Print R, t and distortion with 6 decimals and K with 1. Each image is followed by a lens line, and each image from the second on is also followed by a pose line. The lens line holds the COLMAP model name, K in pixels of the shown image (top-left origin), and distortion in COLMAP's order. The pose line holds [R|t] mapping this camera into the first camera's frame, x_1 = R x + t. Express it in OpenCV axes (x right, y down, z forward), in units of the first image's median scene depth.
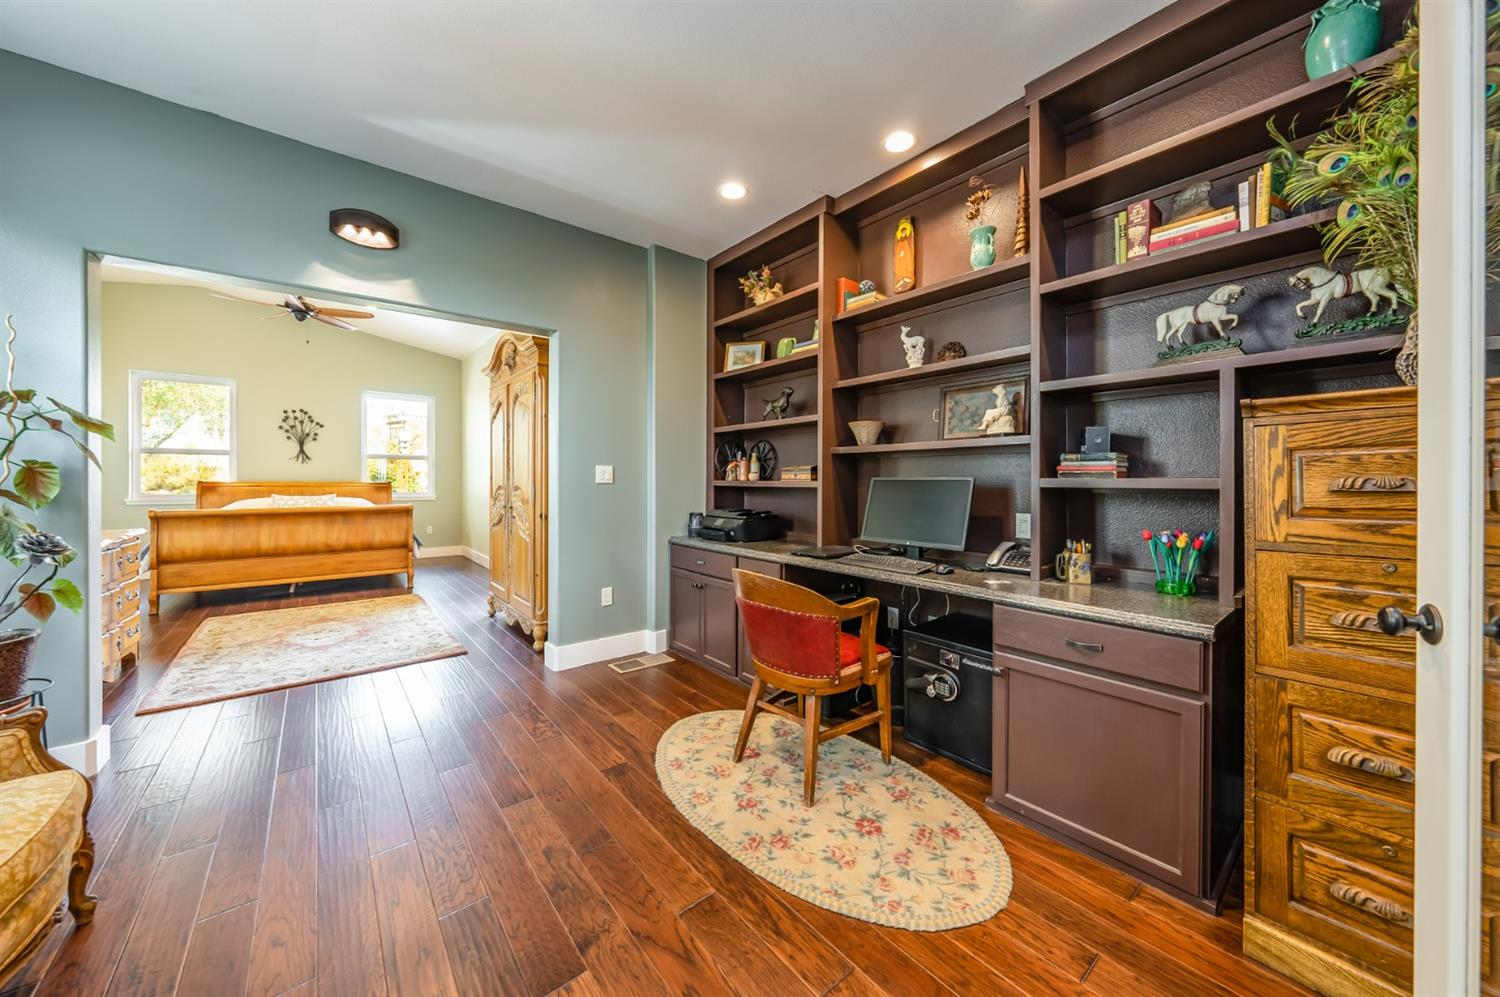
lens RADIAL K [[535.4, 0, 746.3], [0, 535.4, 481.0], [0, 0, 1]] dist [0.000386, 0.000002]
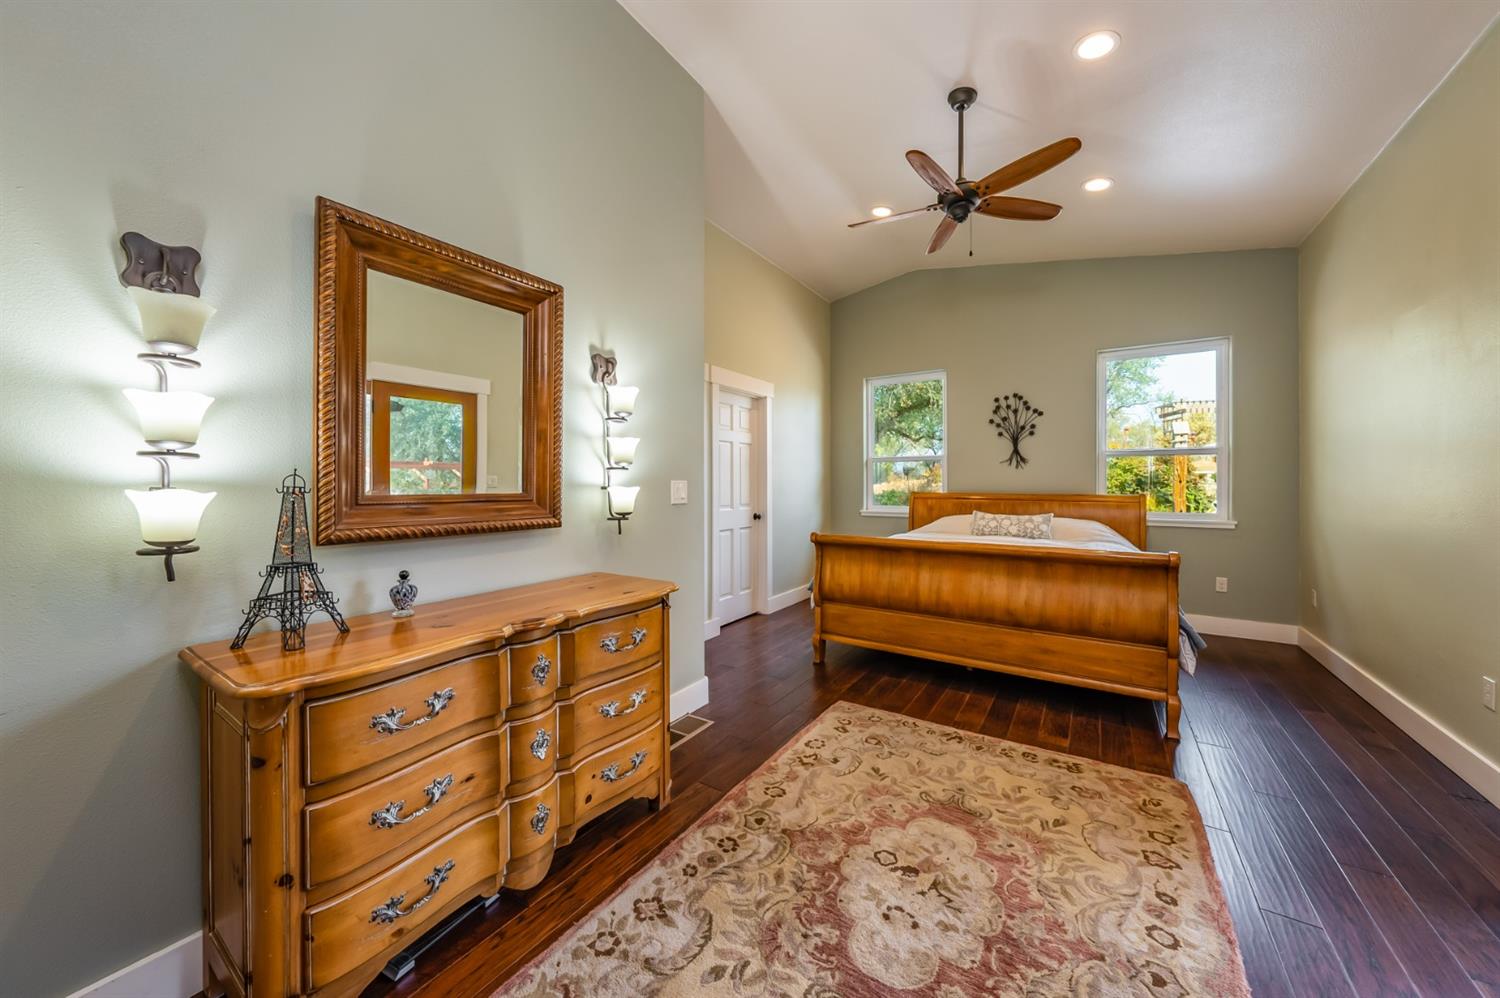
lens RADIAL K [[513.5, 0, 746.8], [0, 513.5, 487.8], [0, 0, 1]] dist [0.000581, 0.000036]
pose [[0.288187, 0.005088, -0.957561, -0.330214], [0.002371, 0.999979, 0.006027, -0.013999], [0.957571, -0.004007, 0.288169, 0.554135]]
